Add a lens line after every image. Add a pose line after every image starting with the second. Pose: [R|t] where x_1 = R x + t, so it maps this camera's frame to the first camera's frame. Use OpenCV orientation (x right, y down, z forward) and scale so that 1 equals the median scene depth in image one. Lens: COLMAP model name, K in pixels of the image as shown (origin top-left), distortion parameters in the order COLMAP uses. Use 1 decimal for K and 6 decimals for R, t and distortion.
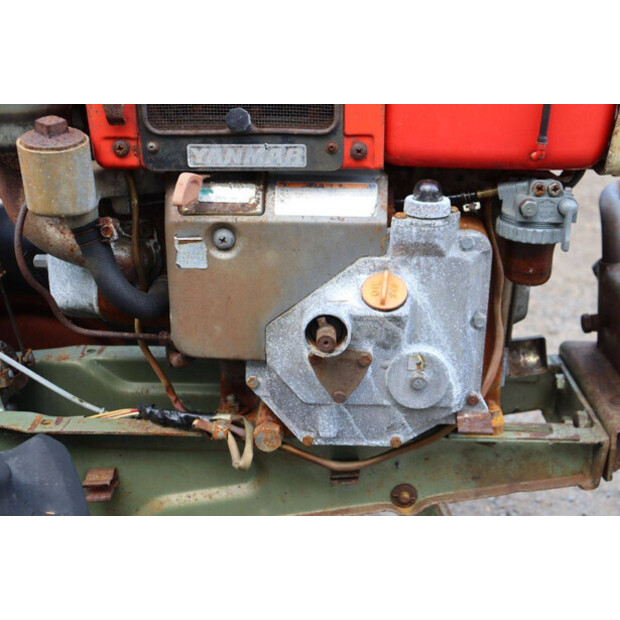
lens RADIAL K [[877.0, 0, 310.0], [0, 877.0, 310.0], [0, 0, 1]] dist [-0.000252, 0.428685]
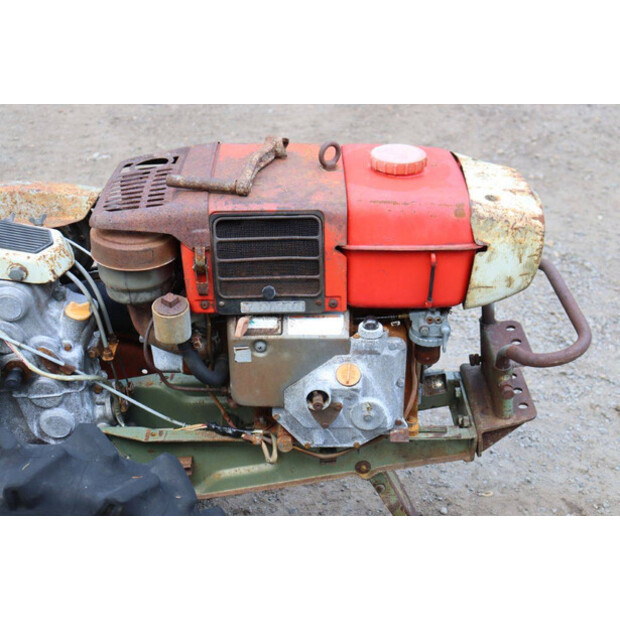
lens RADIAL K [[910.0, 0, 310.0], [0, 910.0, 310.0], [0, 0, 1]] dist [0.097779, -0.000987]
pose [[0.999270, -0.026517, 0.027493, -0.044489], [0.022403, 0.989837, 0.140434, -0.416451], [-0.030937, -0.139716, 0.989708, -0.863170]]
